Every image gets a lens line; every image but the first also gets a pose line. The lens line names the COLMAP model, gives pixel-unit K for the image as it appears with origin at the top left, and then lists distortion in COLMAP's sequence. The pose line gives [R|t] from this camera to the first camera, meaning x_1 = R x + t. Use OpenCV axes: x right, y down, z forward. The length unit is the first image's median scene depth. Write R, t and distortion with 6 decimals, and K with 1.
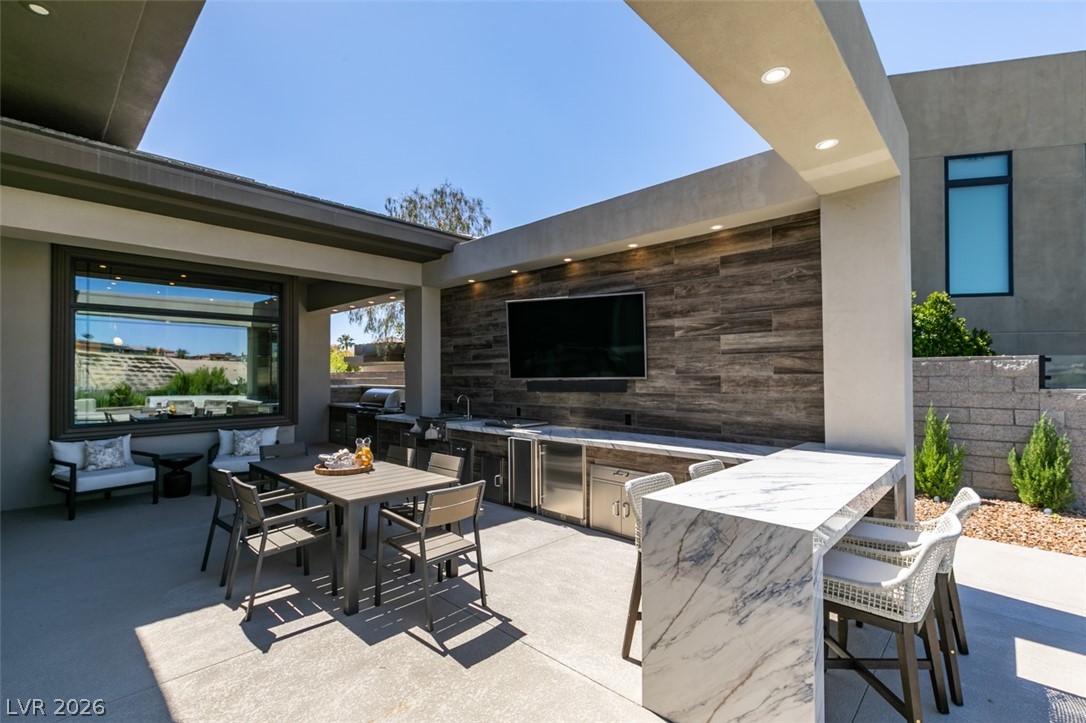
lens RADIAL K [[484.0, 0, 535.1], [0, 484.0, 362.6], [0, 0, 1]] dist [-0.002851, 0.001113]
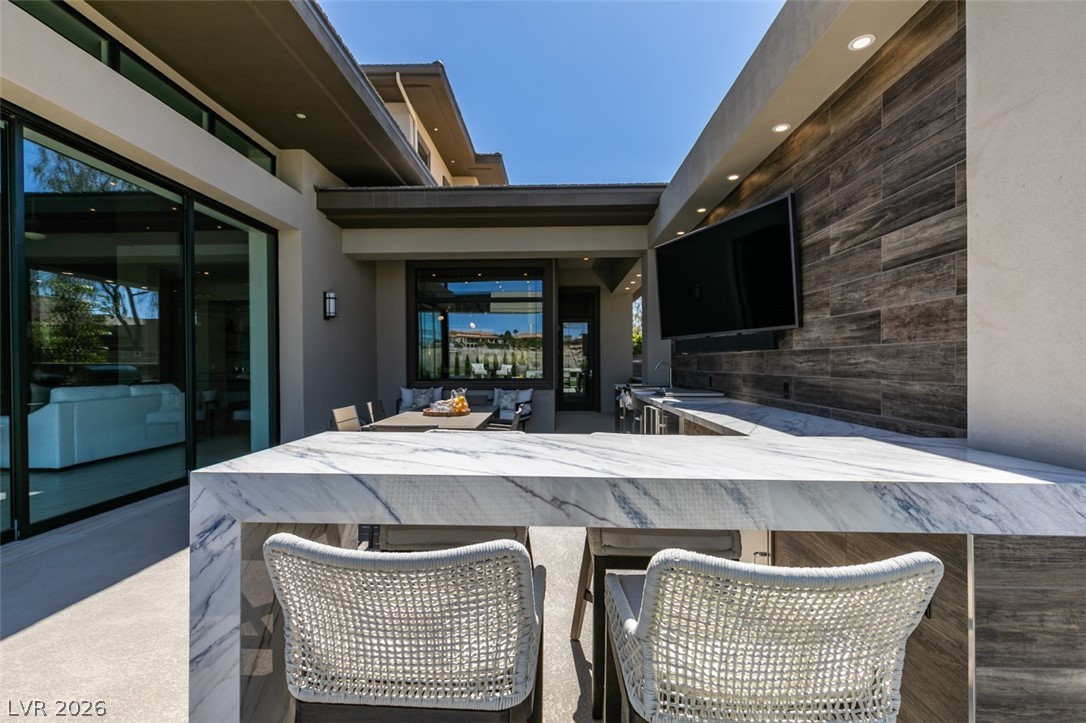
lens RADIAL K [[484.0, 0, 536.2], [0, 484.0, 366.4], [0, 0, 1]] dist [-0.002851, 0.001113]
pose [[0.659057, 0.011671, -0.752003, 0.531837], [0.010116, 0.999652, 0.024380, 0.072542], [0.752025, -0.023675, 0.658709, 0.332099]]
